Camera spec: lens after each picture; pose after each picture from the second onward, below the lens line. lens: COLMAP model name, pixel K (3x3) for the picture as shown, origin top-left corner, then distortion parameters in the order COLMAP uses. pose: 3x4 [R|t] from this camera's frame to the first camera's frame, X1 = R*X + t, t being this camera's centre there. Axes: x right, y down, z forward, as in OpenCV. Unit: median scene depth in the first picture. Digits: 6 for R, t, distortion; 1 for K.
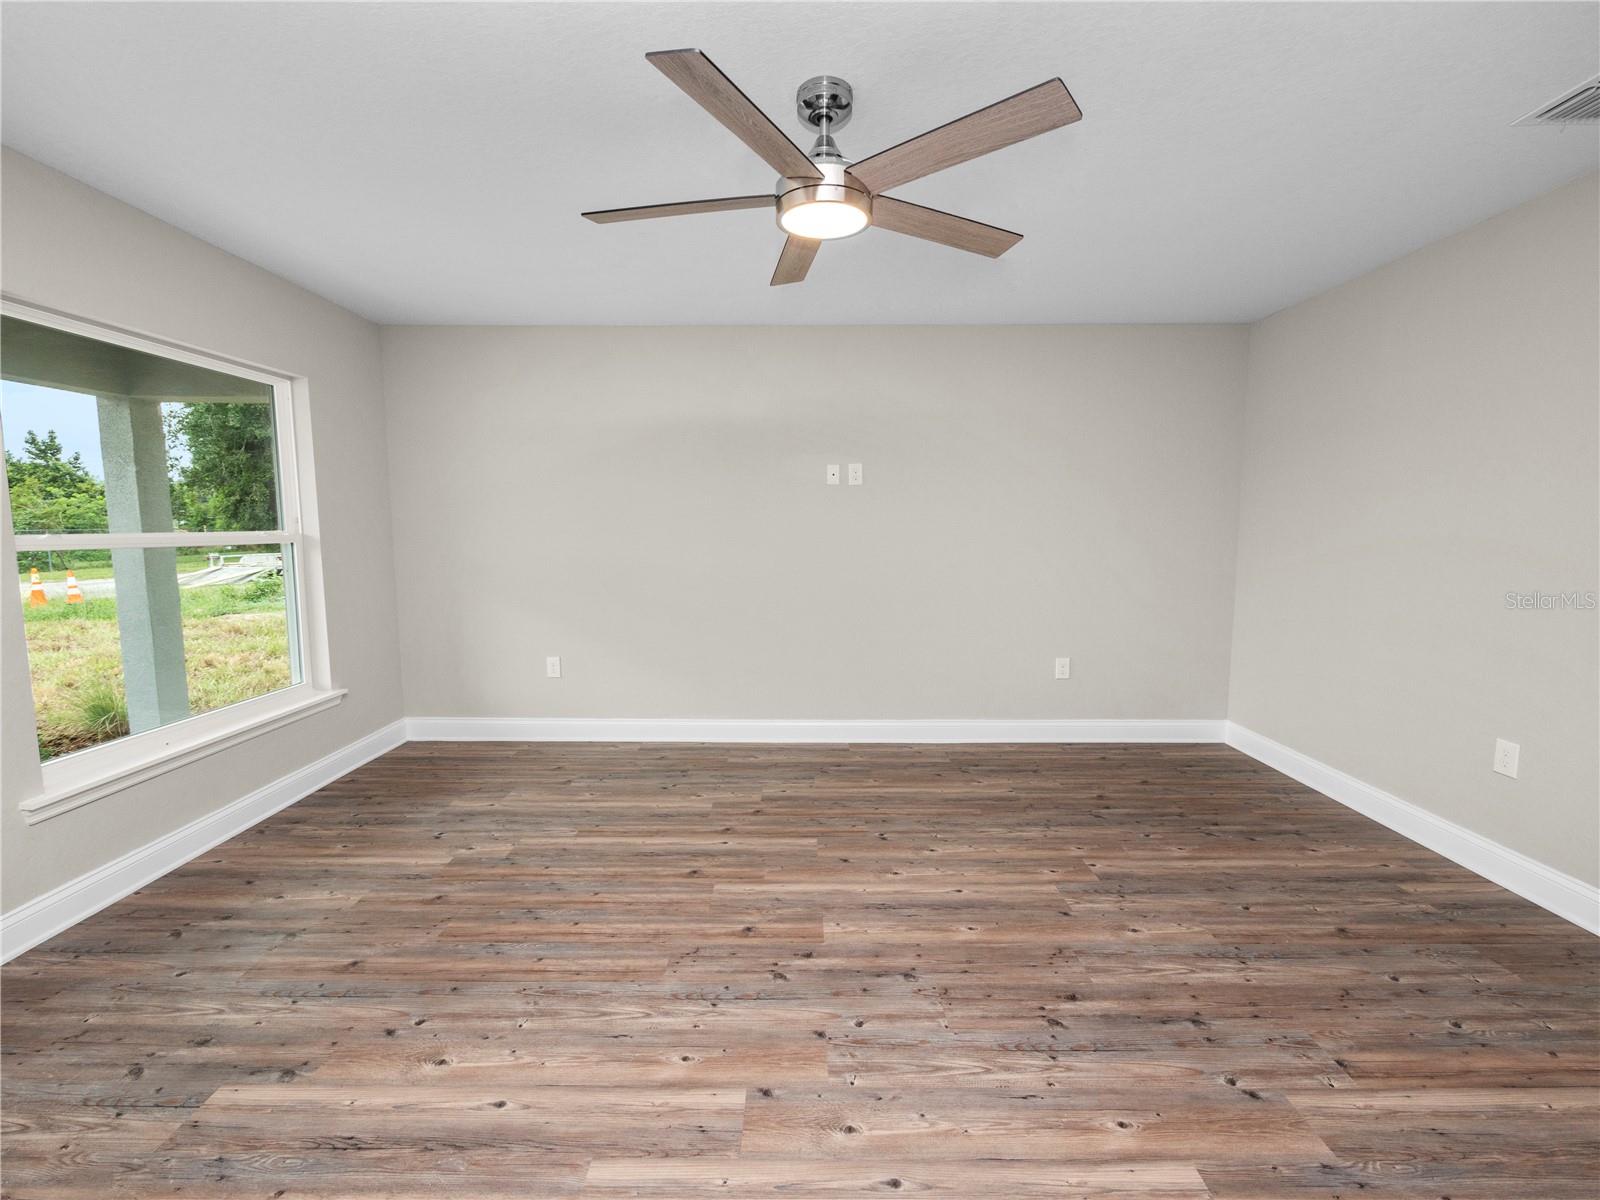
lens RADIAL K [[670.6, 0, 793.3], [0, 670.6, 594.5], [0, 0, 1]] dist [-0.005903, 0.000177]
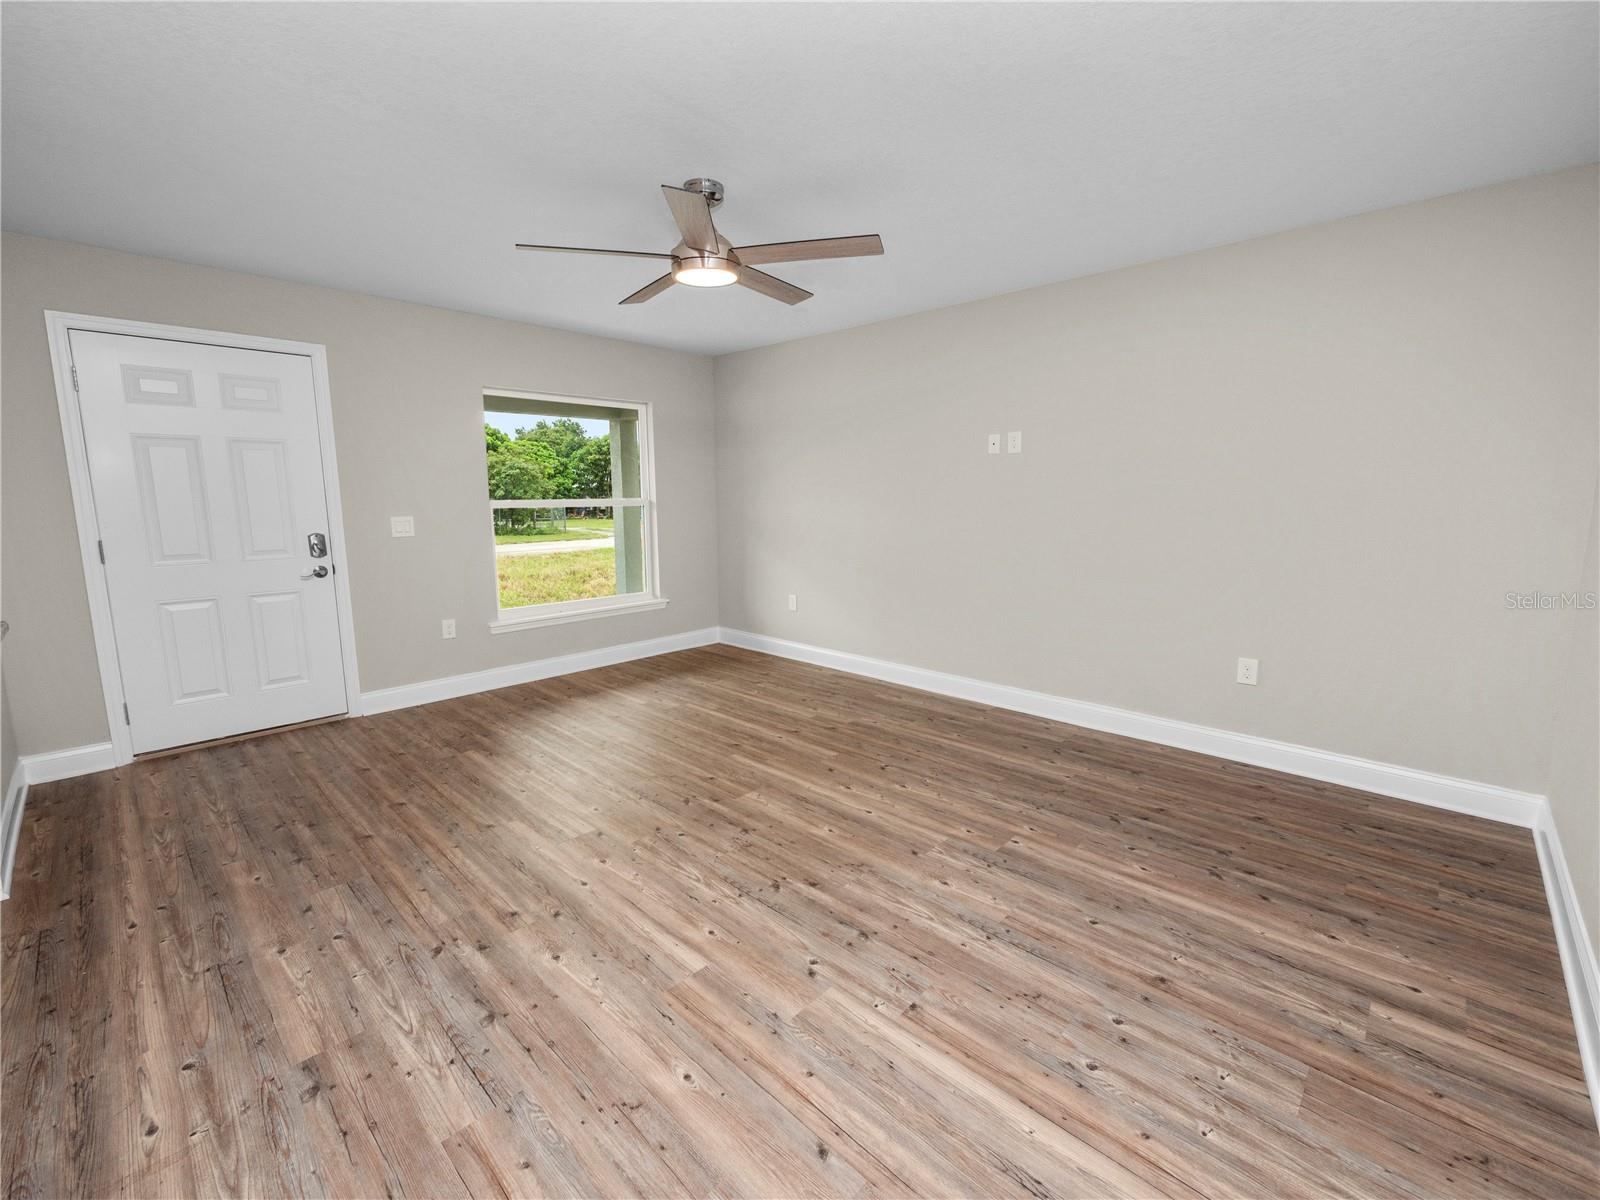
lens RADIAL K [[670.6, 0, 793.3], [0, 670.6, 594.5], [0, 0, 1]] dist [-0.005903, 0.000177]
pose [[0.728325, 0.099131, -0.678023, 0.757490], [-0.065755, 0.995025, 0.074845, -0.008580], [0.682069, -0.009928, 0.731220, 0.055480]]
